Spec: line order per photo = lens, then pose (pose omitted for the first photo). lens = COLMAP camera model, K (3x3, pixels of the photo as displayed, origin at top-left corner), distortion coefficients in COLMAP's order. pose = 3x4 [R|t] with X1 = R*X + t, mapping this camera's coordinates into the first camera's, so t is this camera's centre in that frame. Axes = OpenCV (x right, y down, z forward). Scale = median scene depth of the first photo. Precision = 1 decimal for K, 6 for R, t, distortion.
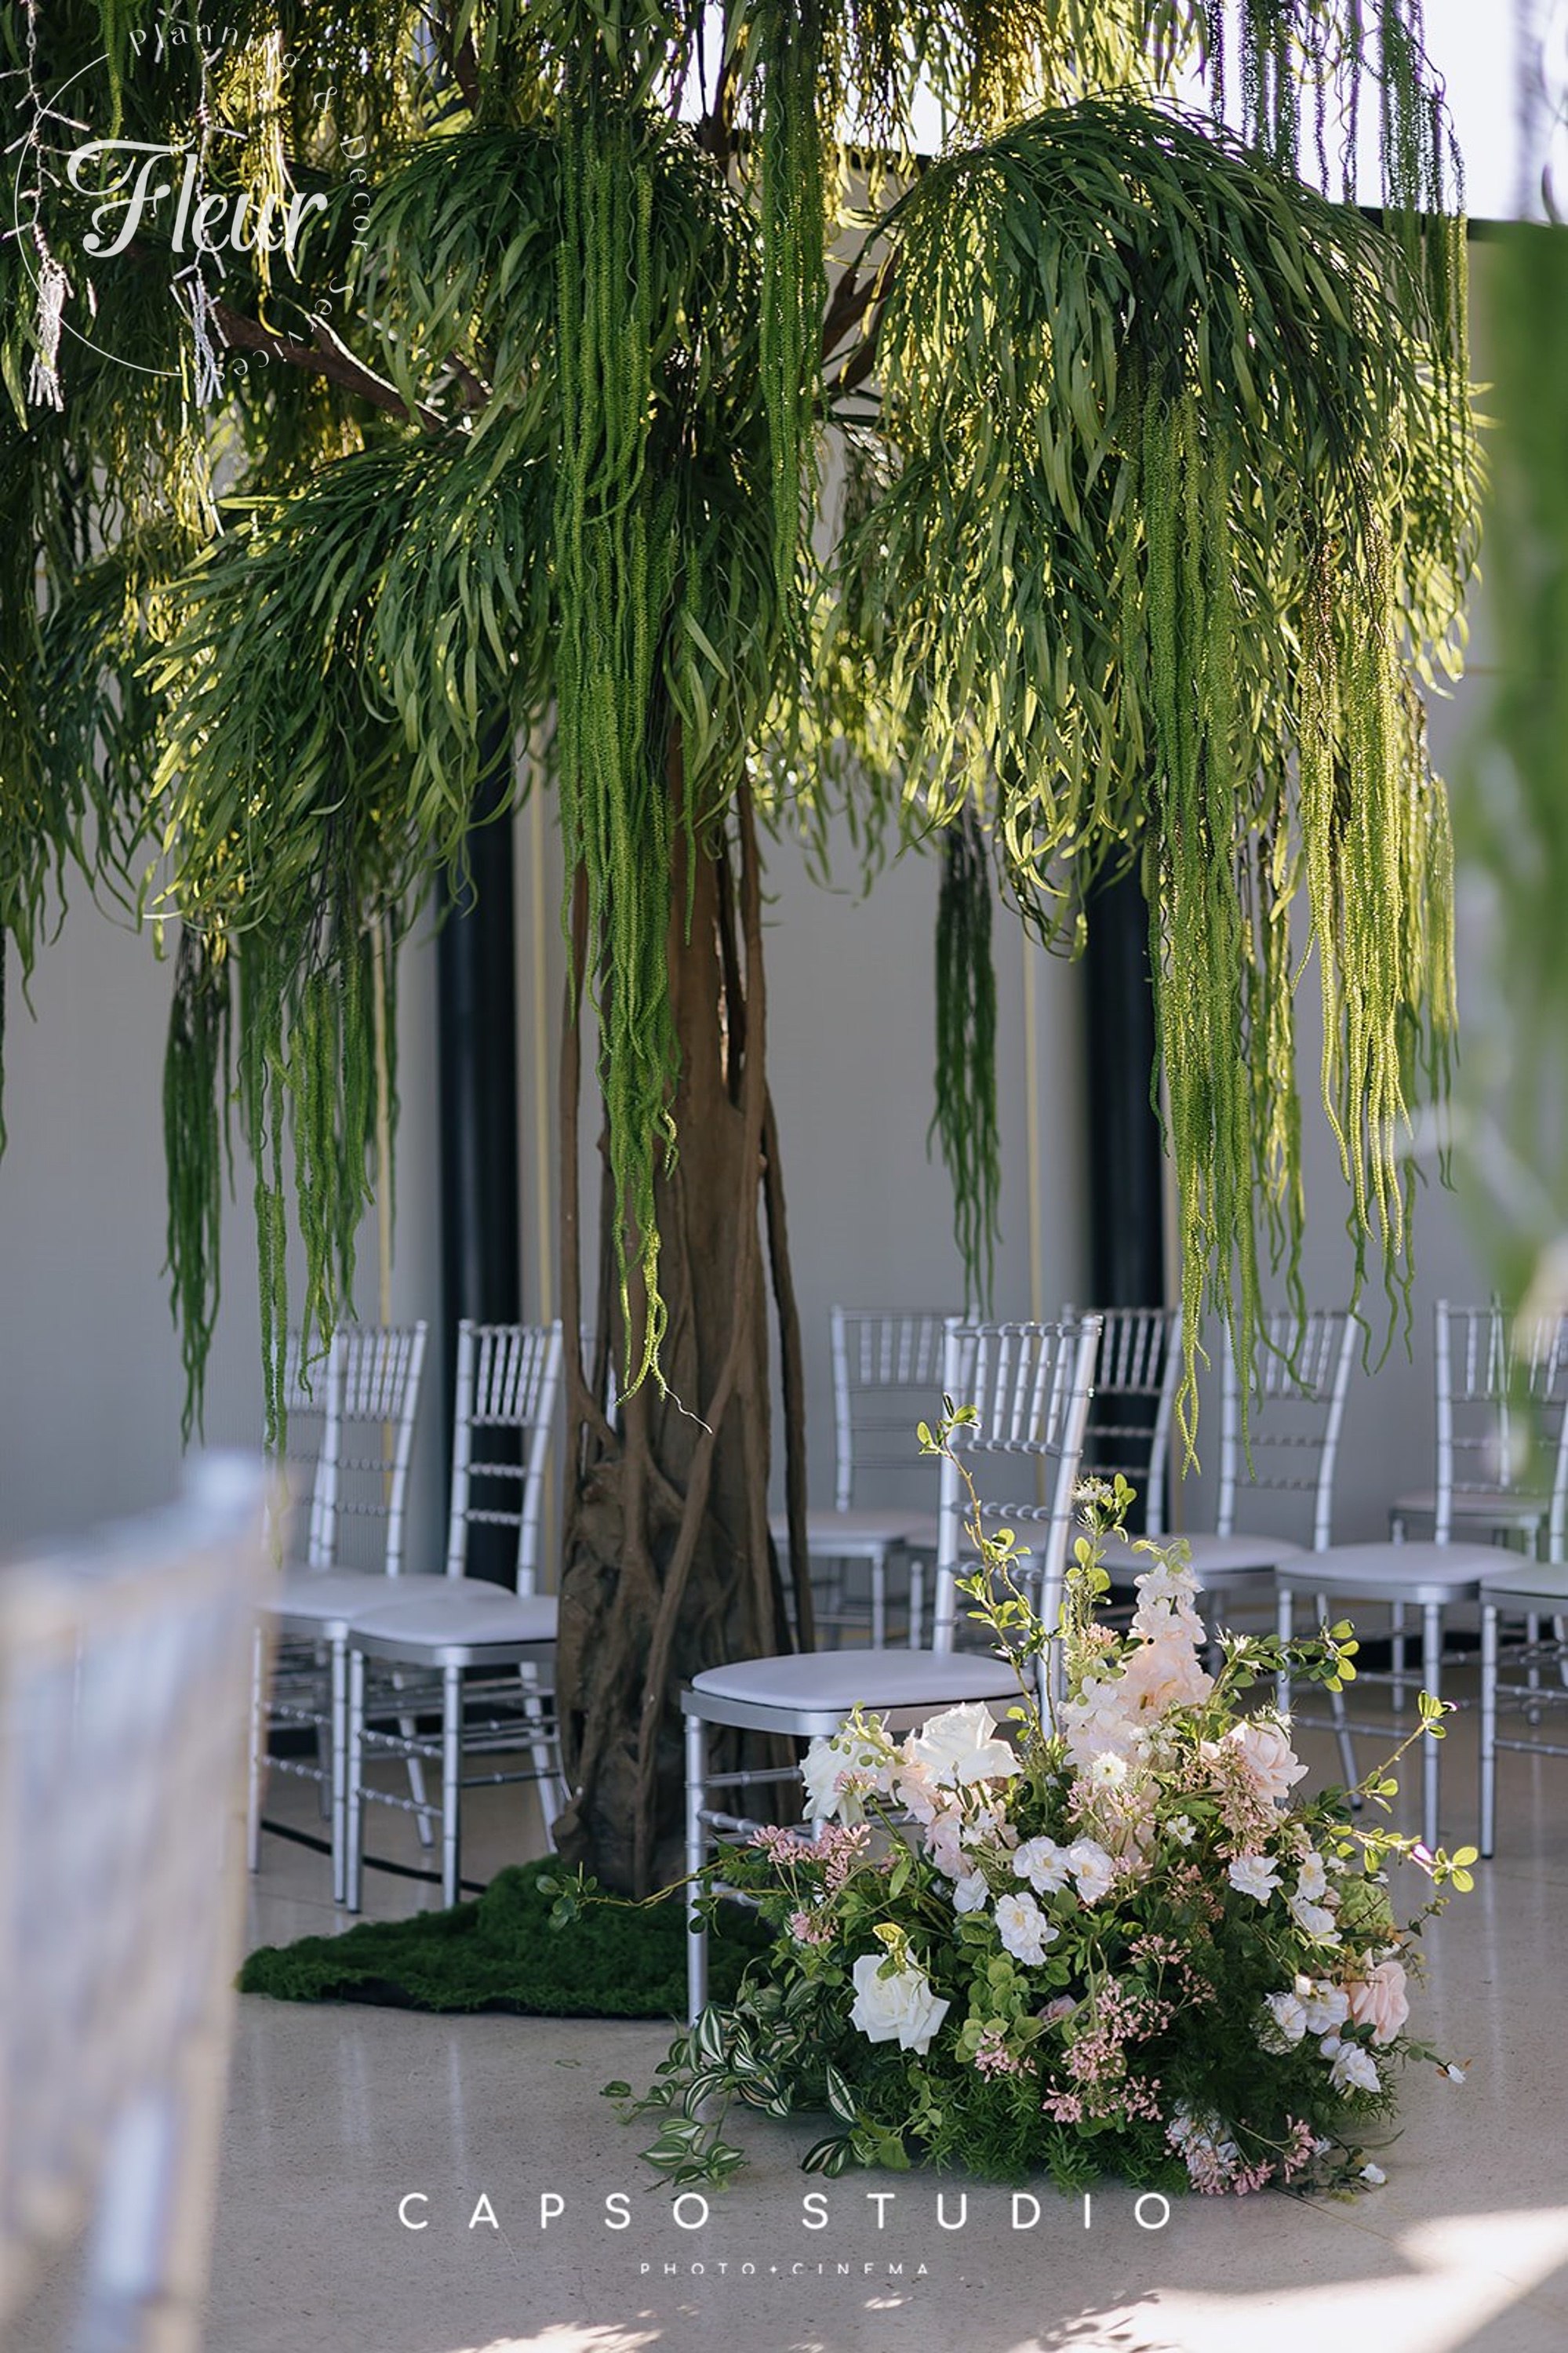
lens RADIAL K [[3353.5, 0, 784.0], [0, 3353.5, 1176.5], [0, 0, 1]] dist [0.011697, 0.034354]
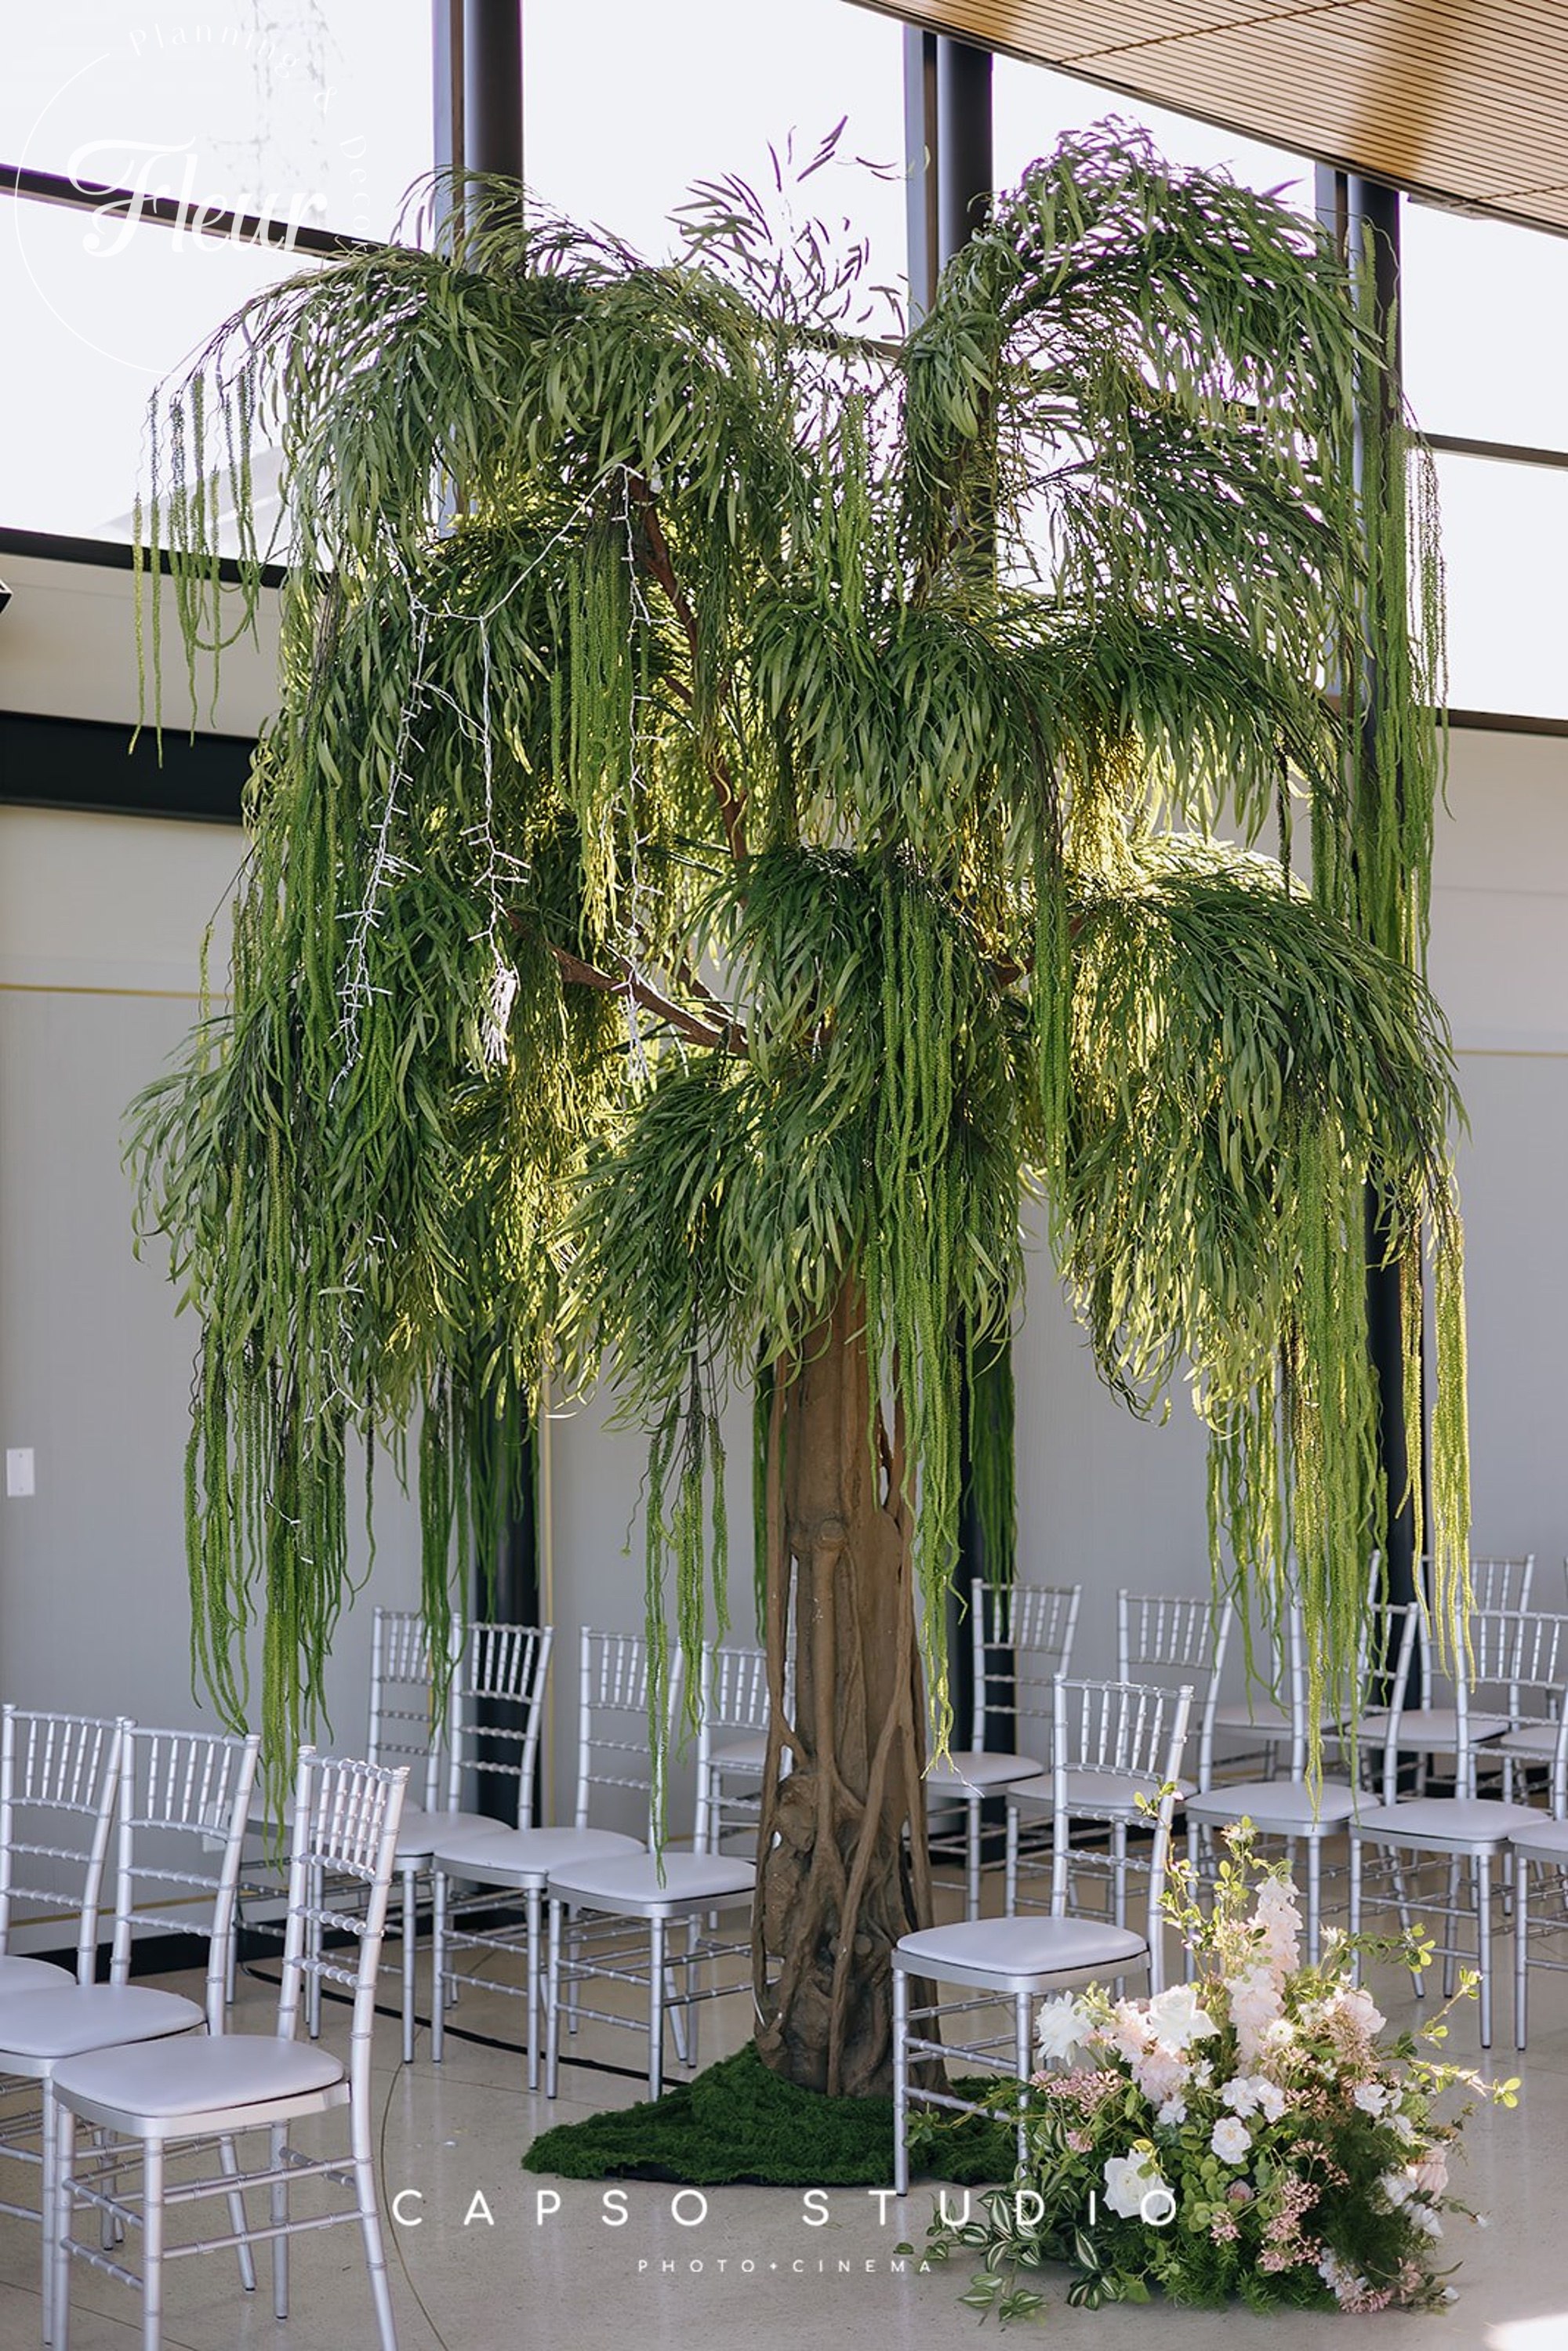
lens RADIAL K [[3227.2, 0, 784.0], [0, 3227.2, 1175.5], [0, 0, 1]] dist [0.024634, -0.034307]
pose [[0.986964, 0.012458, 0.160460, -0.348573], [-0.009976, 0.999818, -0.016261, -0.175992], [-0.160634, 0.014448, 0.986908, -0.392976]]
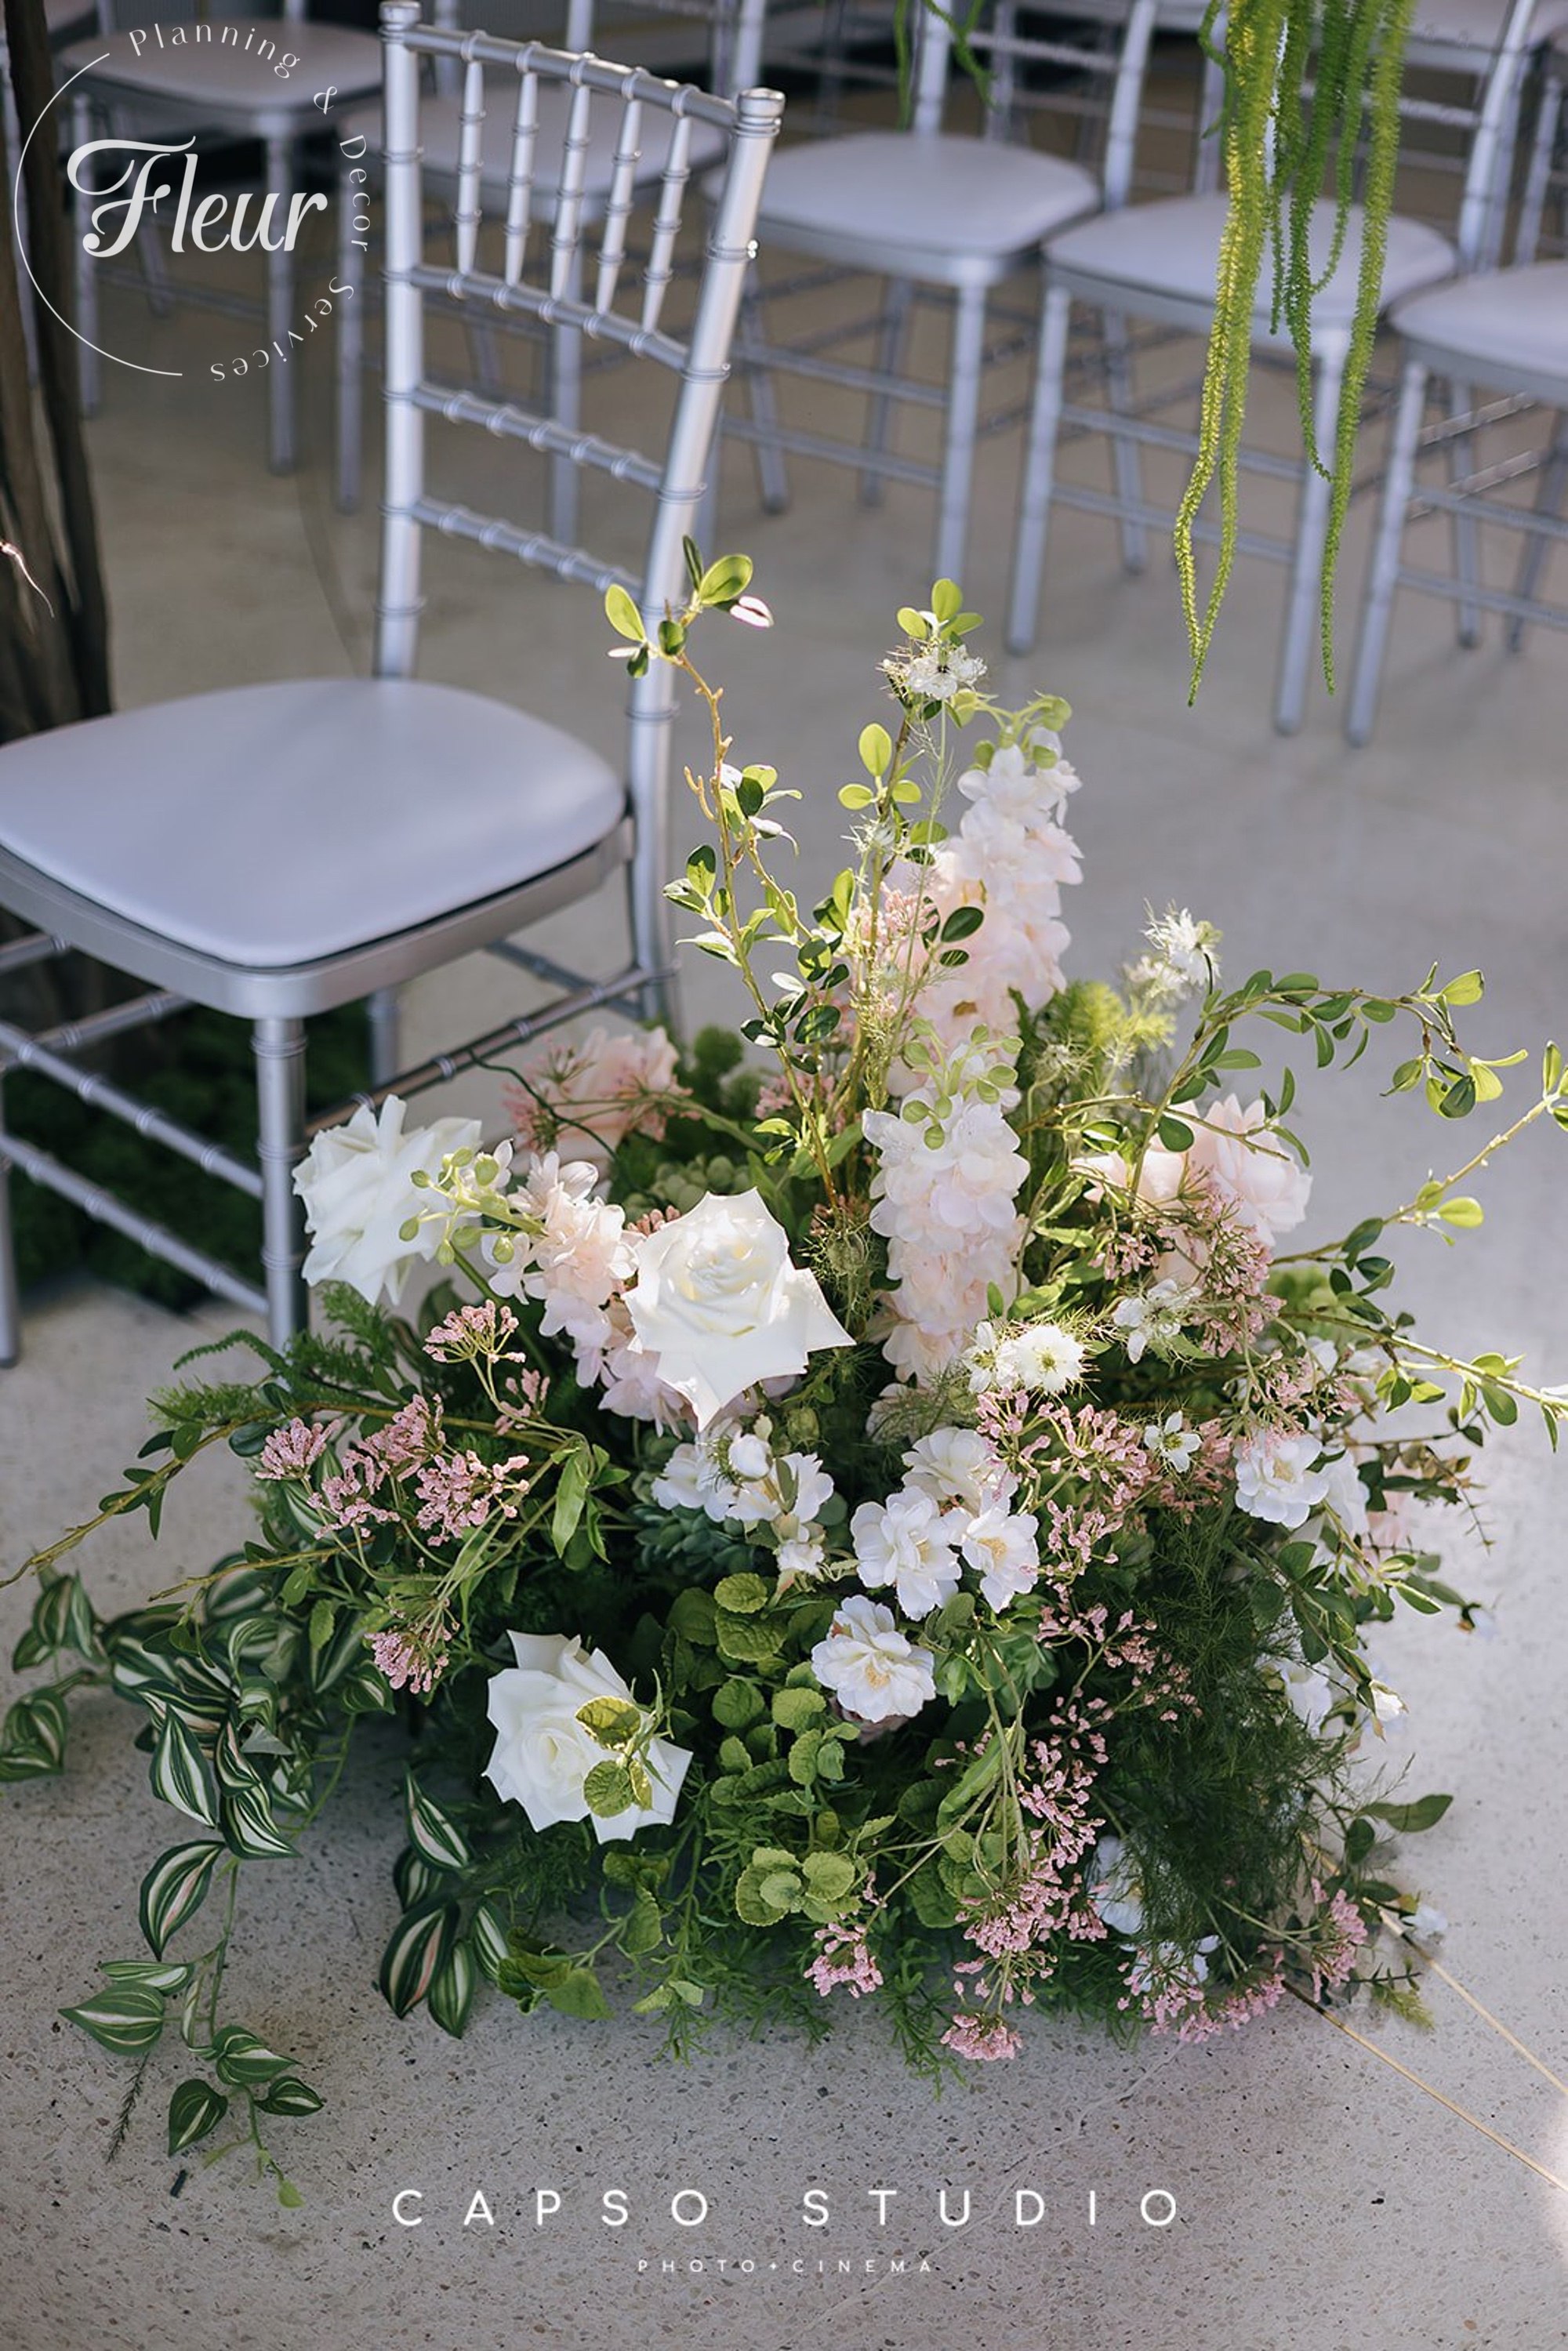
lens RADIAL K [[3227.2, 0, 784.0], [0, 3227.2, 1175.5], [0, 0, 1]] dist [0.024634, -0.034307]
pose [[0.949278, -0.111908, 0.293849, -0.068288], [-0.063127, 0.847671, 0.526754, -0.081857], [-0.308035, -0.518586, 0.797611, 0.629761]]
